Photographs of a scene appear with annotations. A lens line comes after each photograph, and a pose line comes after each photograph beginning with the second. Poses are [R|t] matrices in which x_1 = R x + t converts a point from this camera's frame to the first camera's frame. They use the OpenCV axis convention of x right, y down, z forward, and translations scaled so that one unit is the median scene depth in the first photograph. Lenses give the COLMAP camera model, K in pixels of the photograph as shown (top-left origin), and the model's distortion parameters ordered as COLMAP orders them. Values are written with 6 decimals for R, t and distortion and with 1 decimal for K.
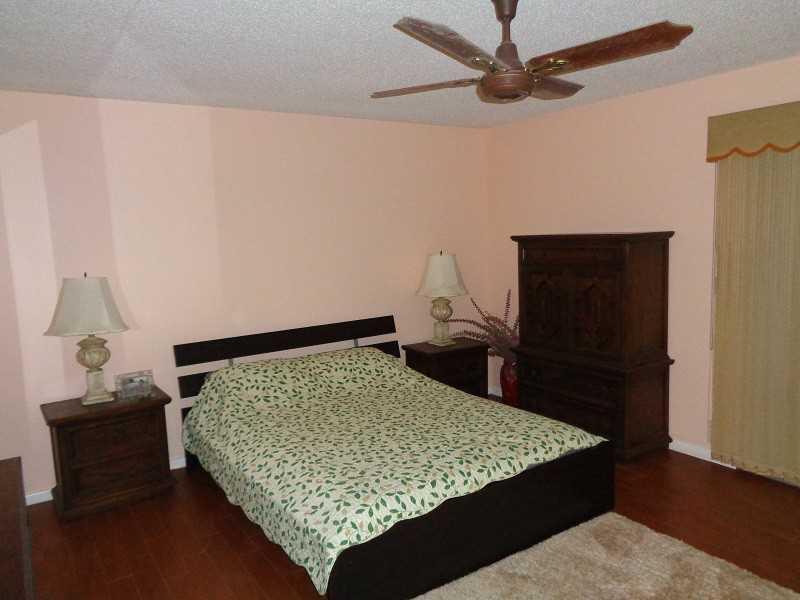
lens RADIAL K [[600.6, 0, 395.7], [0, 600.6, 299.2], [0, 0, 1]] dist [0.022333, 0.005441]
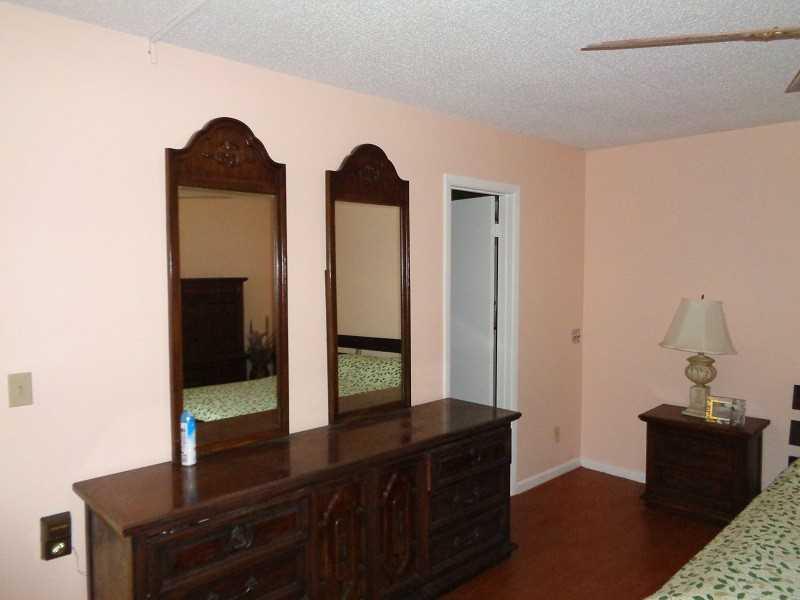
lens RADIAL K [[600.6, 0, 395.0], [0, 600.6, 300.4], [0, 0, 1]] dist [0.022333, 0.005441]
pose [[0.166562, 0.086429, -0.982236, 0.455451], [-0.110254, 0.991537, 0.068551, -0.047574], [0.979848, 0.096877, 0.174681, 0.275750]]
